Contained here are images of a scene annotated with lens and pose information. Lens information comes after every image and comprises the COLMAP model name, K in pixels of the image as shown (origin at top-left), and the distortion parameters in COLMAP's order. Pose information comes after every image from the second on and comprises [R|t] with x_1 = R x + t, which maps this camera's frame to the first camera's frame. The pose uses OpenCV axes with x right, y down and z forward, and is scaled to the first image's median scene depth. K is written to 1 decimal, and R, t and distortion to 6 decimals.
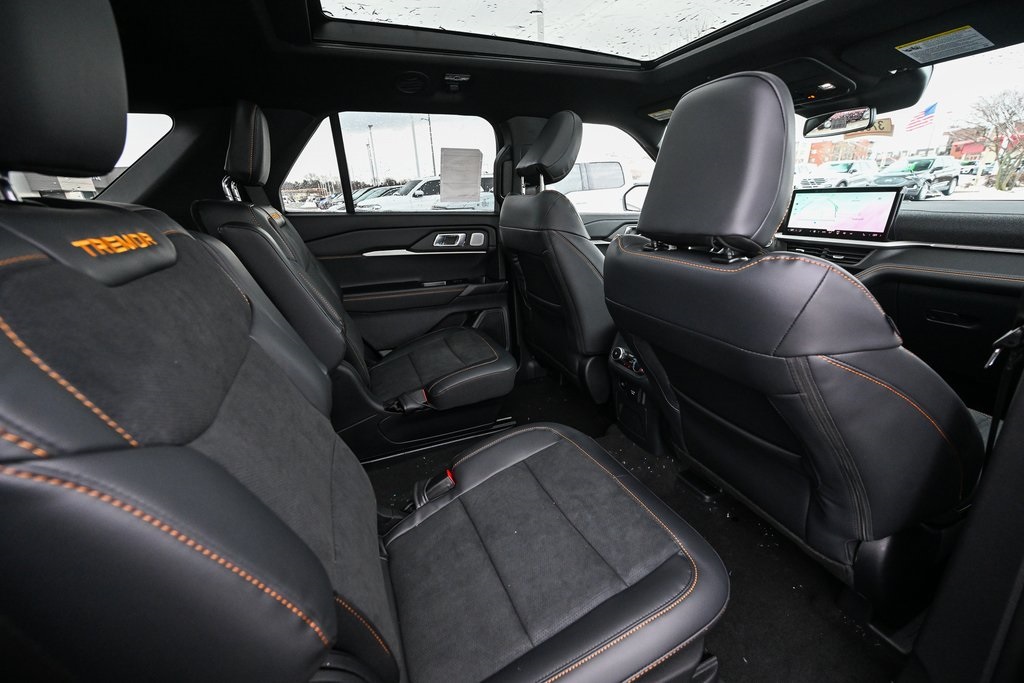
lens RADIAL K [[403.4, 0, 504.7], [0, 403.4, 335.6], [0, 0, 1]] dist [-0.003811, 0.000868]
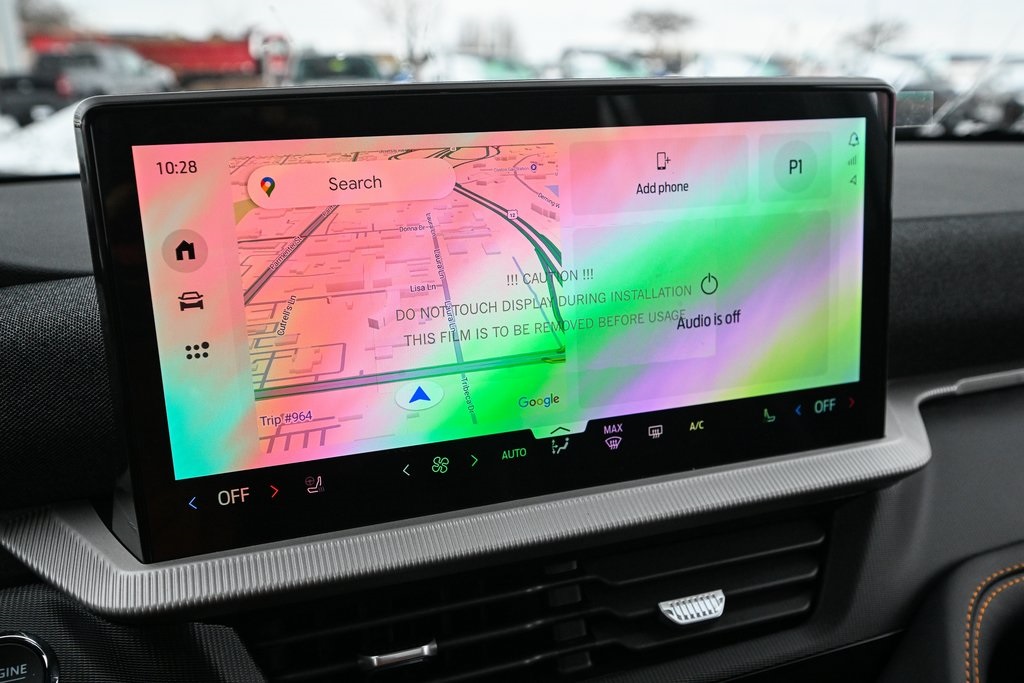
lens RADIAL K [[885.1, 0, 515.2], [0, 885.1, 343.3], [0, 0, 1]] dist [-0.014716, 0.023085]
pose [[0.070644, -0.246551, 0.966551, 0.174150], [0.346930, 0.914552, 0.207930, -0.107102], [-0.935227, 0.320636, 0.150144, 0.299663]]
